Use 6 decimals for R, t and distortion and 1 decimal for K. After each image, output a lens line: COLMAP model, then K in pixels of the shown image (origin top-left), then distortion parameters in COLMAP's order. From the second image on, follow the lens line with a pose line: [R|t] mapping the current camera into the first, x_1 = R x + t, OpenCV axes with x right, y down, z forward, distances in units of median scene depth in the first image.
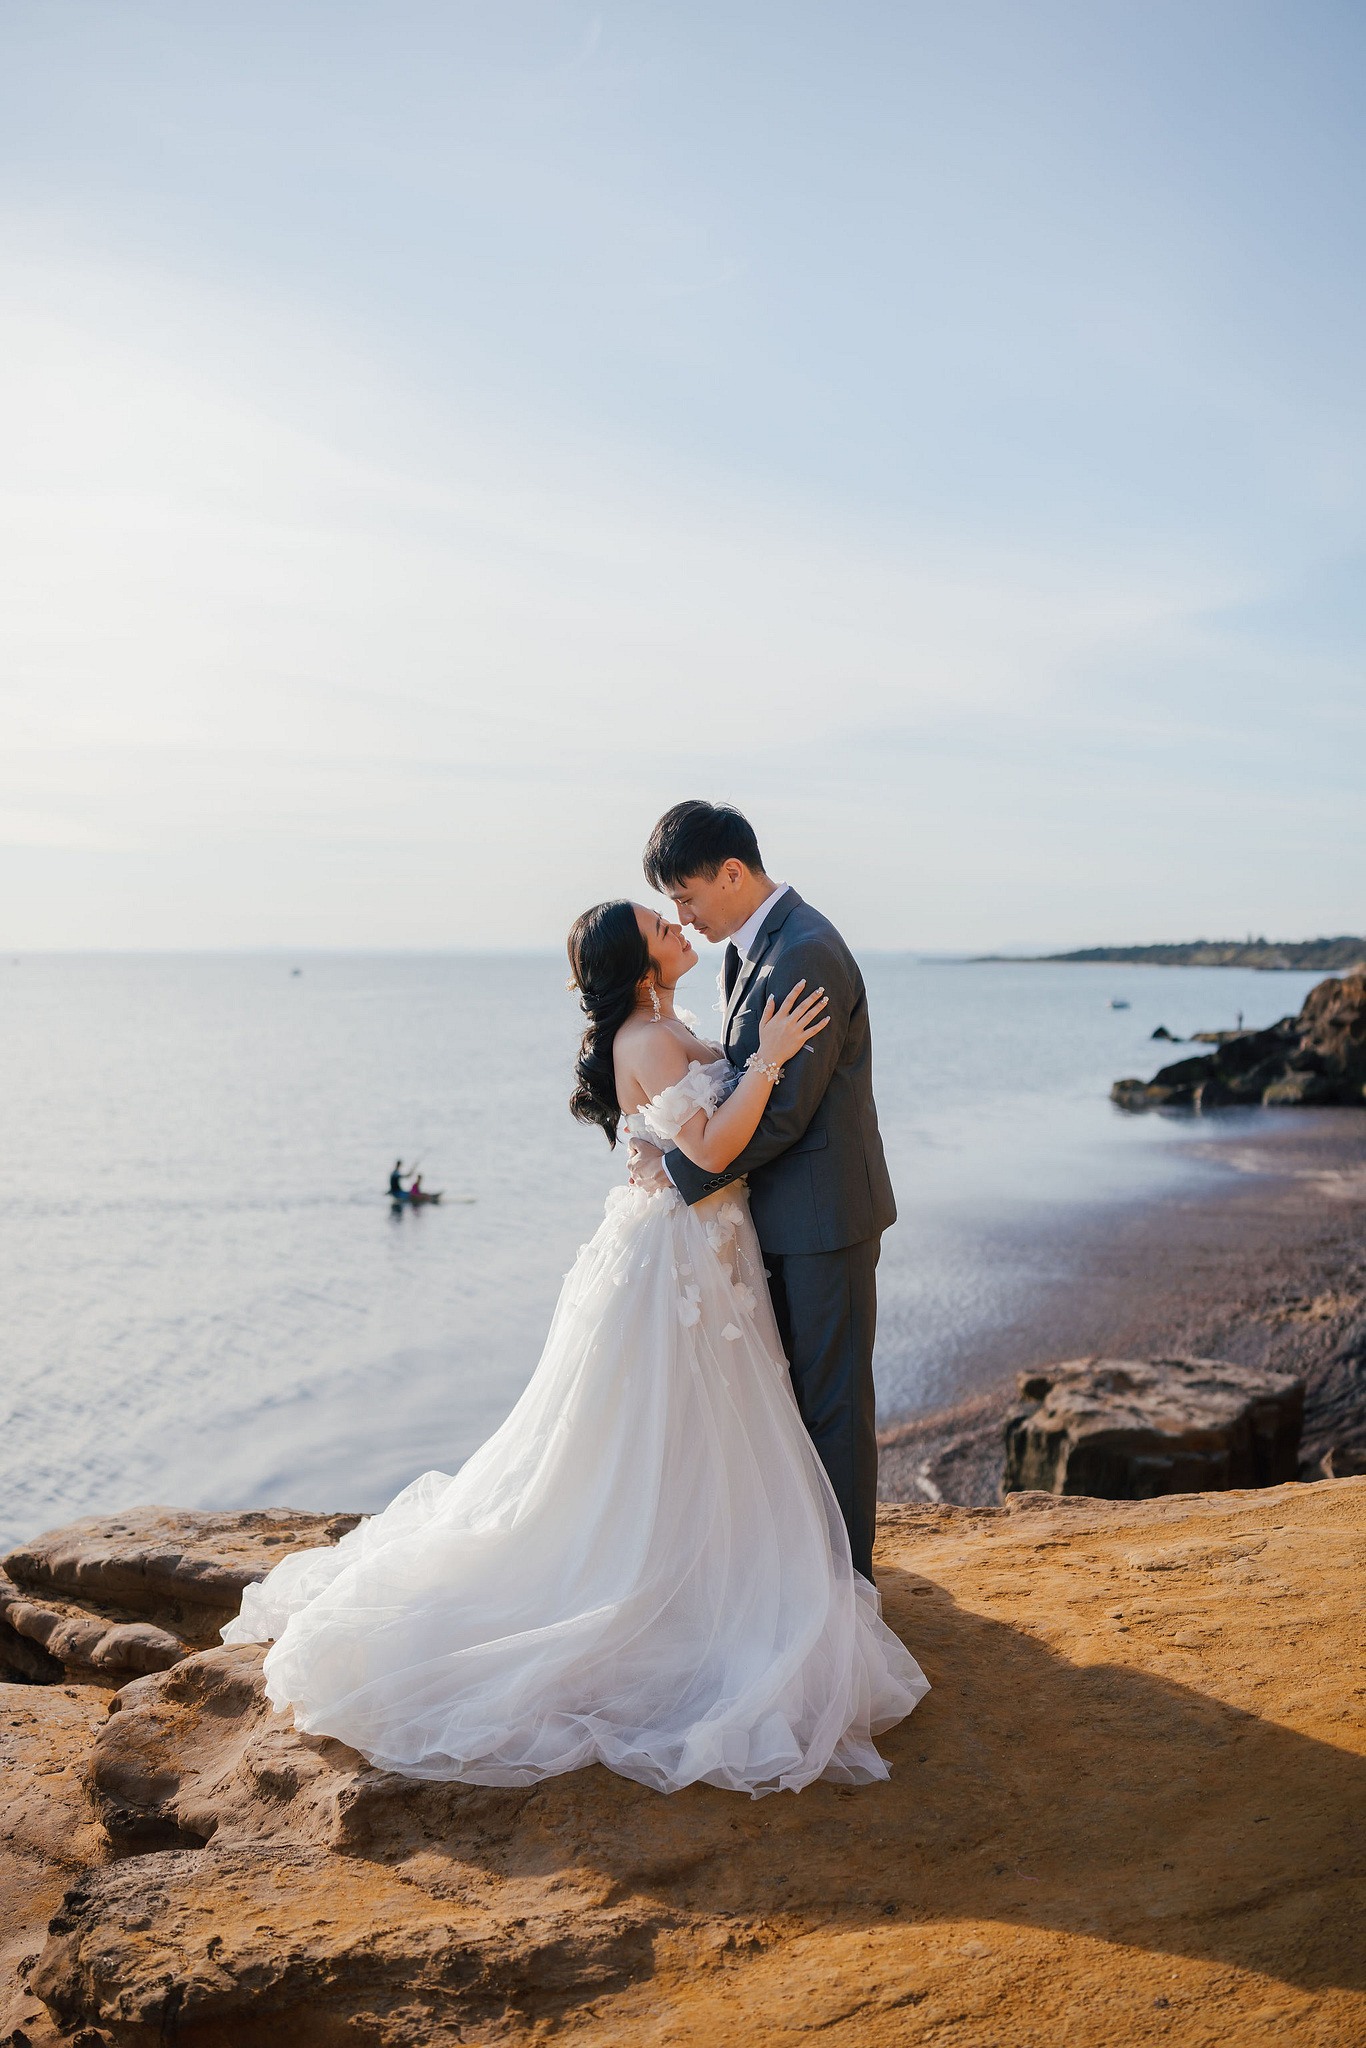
lens RADIAL K [[1989.5, 0, 608.2], [0, 1989.5, 1019.4], [0, 0, 1]] dist [-0.163812, -0.042579]
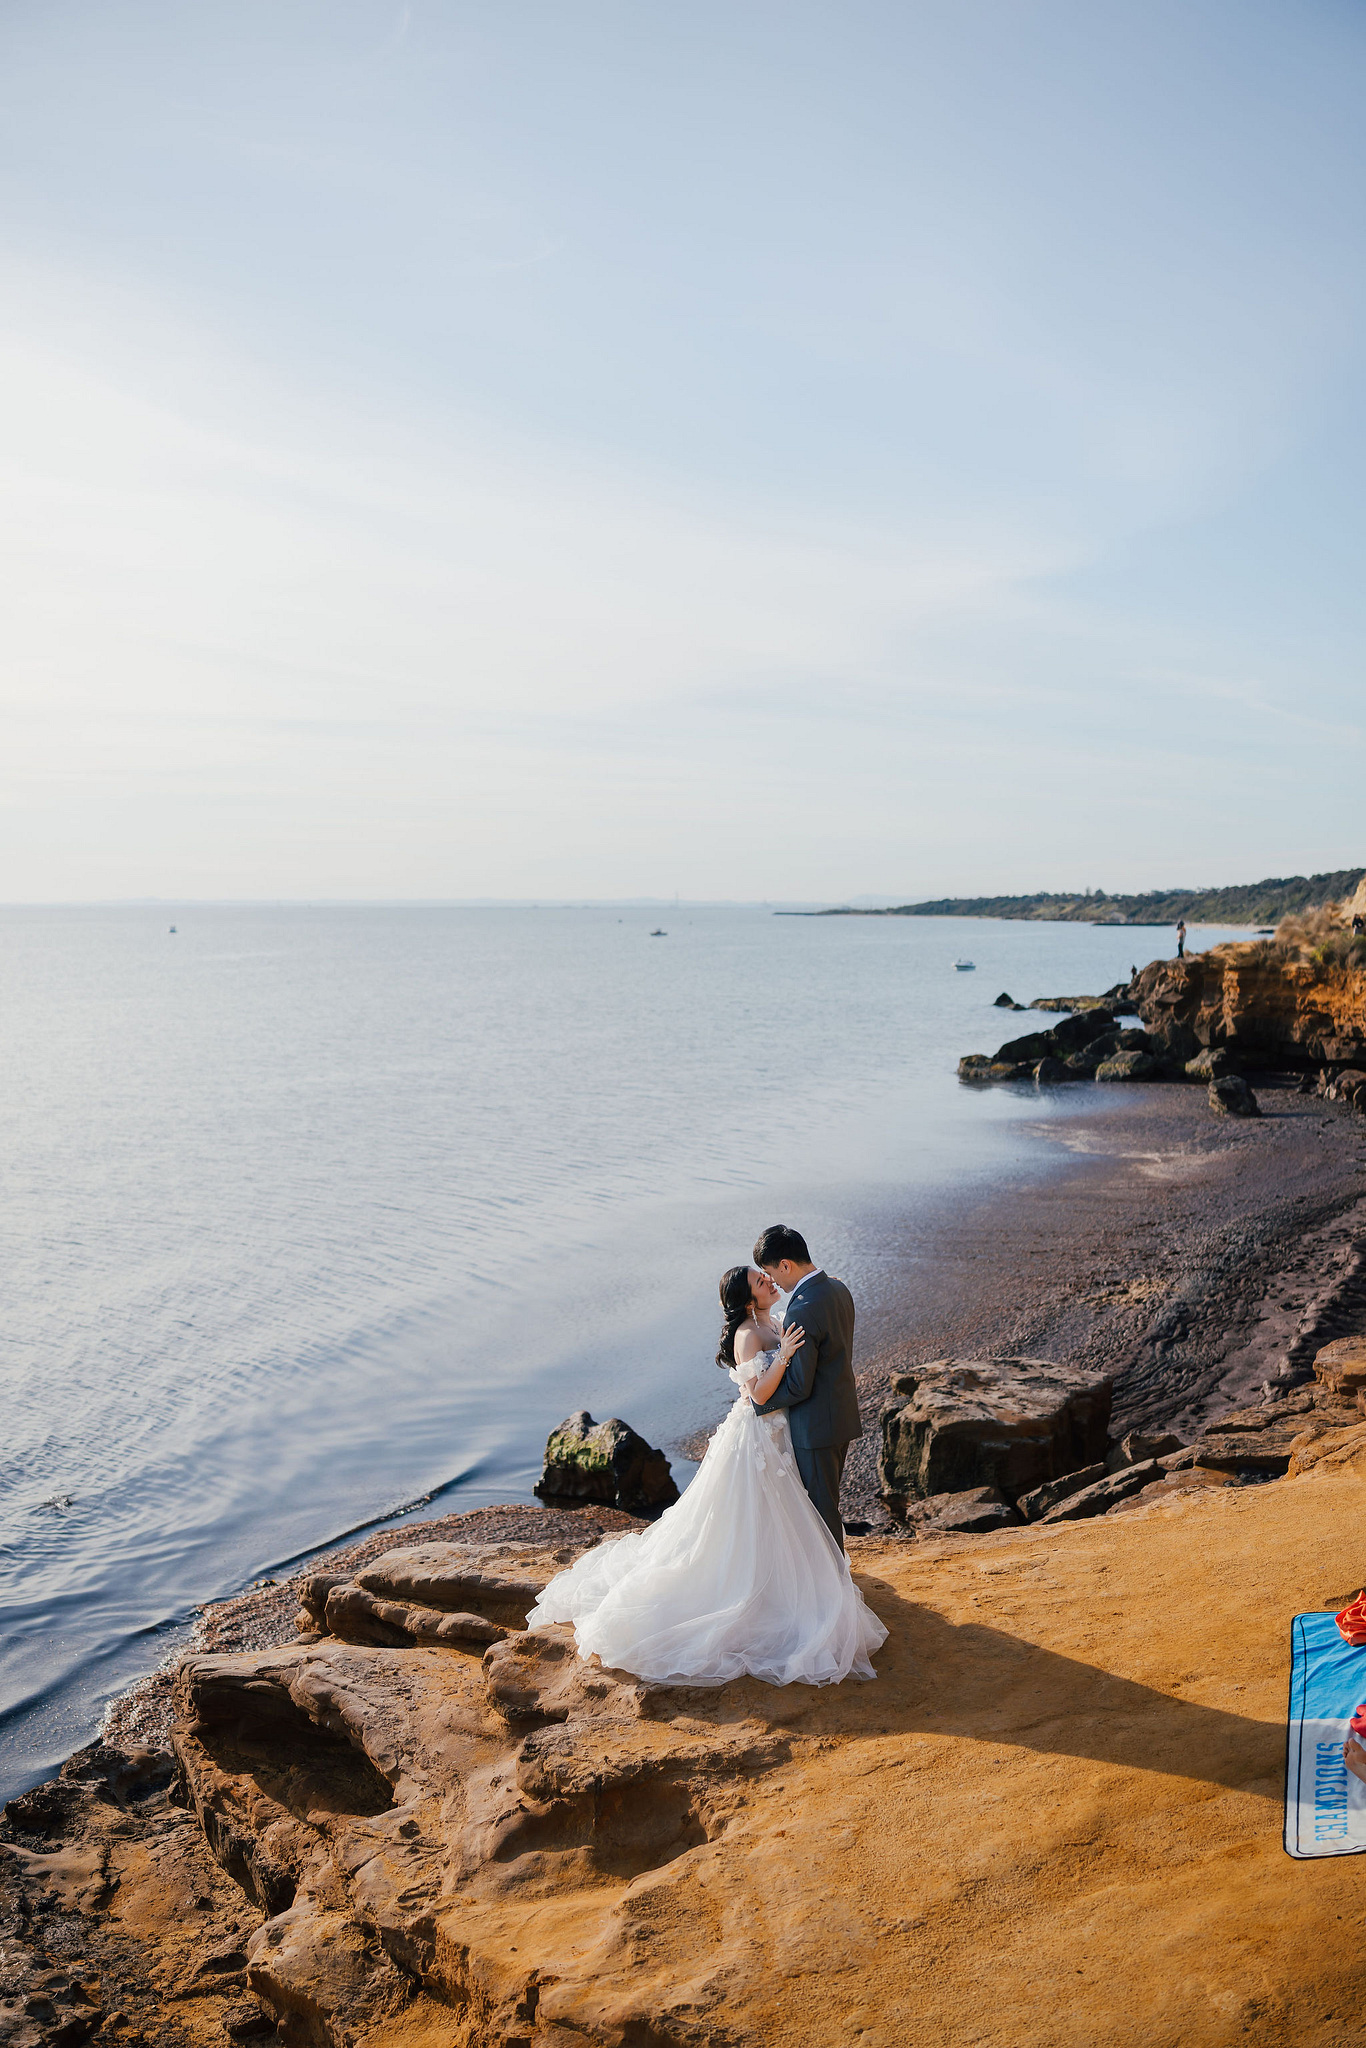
lens RADIAL K [[1989.5, 0, 608.2], [0, 1989.5, 1019.4], [0, 0, 1]] dist [-0.163812, -0.042579]
pose [[0.997080, -0.005780, 0.076139, -0.250659], [0.002802, 0.999229, 0.039151, -0.347303], [-0.076307, -0.038824, 0.996328, -0.905055]]
